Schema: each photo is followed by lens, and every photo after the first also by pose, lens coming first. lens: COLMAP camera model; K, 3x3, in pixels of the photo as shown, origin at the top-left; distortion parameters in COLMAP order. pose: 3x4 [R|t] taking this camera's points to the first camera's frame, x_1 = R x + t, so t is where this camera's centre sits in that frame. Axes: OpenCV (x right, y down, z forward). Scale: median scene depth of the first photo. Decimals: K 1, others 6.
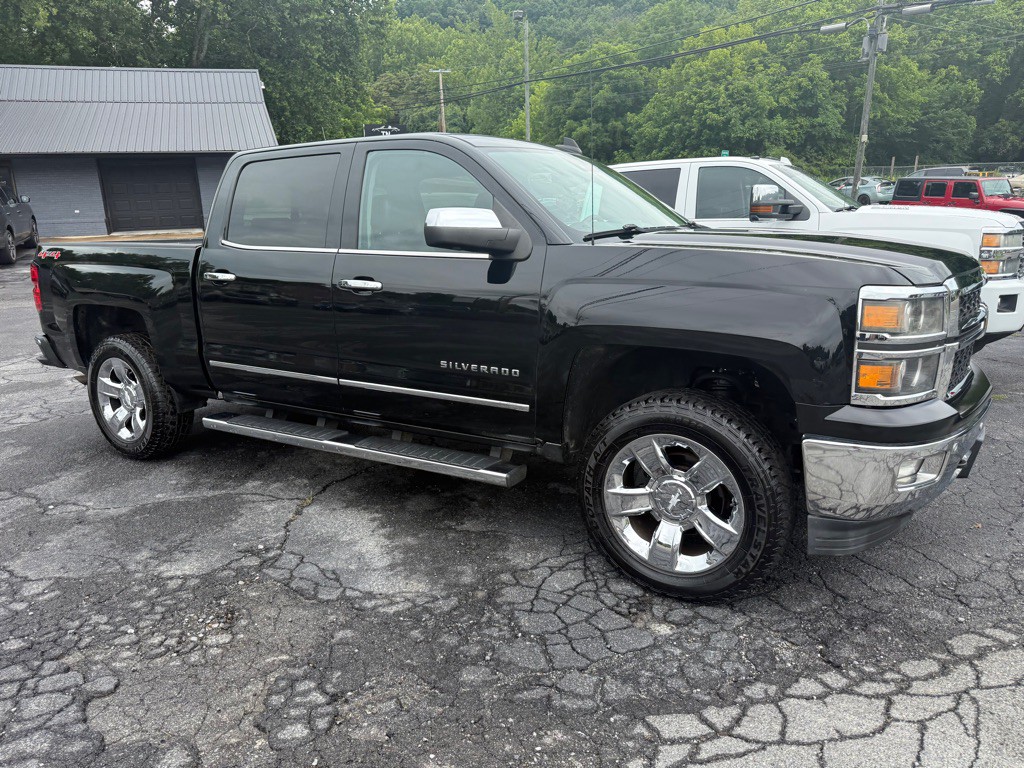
lens RADIAL K [[723.0, 0, 512.2], [0, 723.0, 385.0], [0, 0, 1]] dist [0.019722, -0.023831]
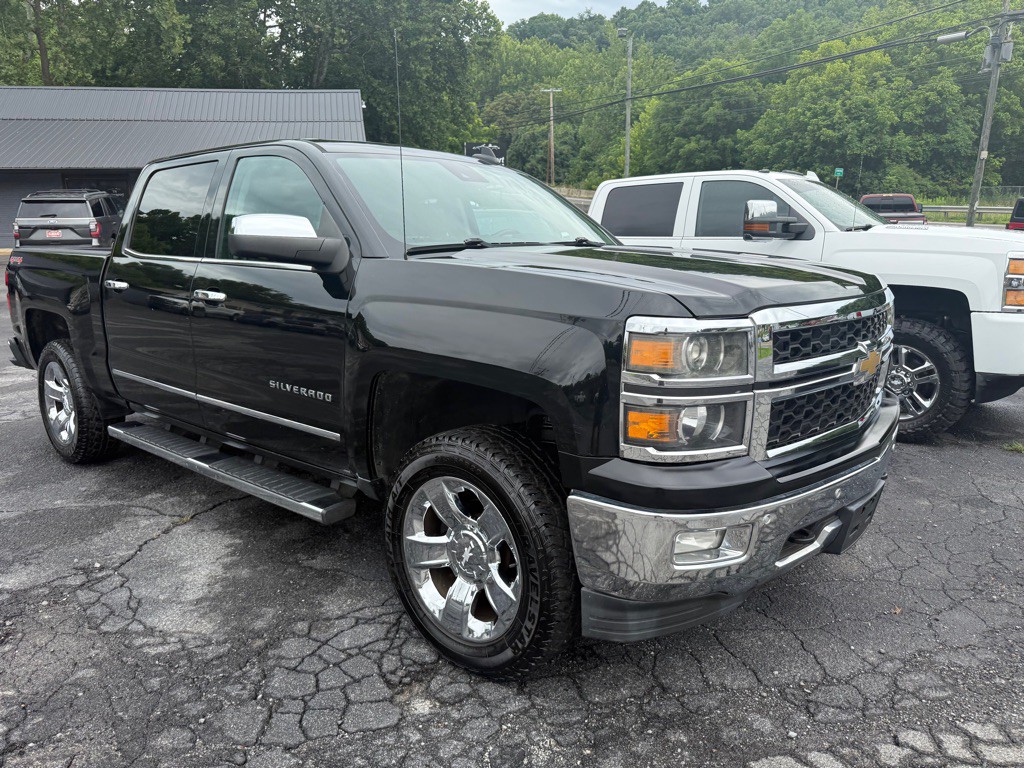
lens RADIAL K [[724.2, 0, 522.0], [0, 724.2, 375.3], [0, 0, 1]] dist [0.021101, -0.026925]
pose [[0.988426, 0.044319, -0.145084, 0.178837], [-0.049447, 0.998266, -0.031929, -0.013263], [0.143417, 0.038733, 0.988904, 0.063479]]
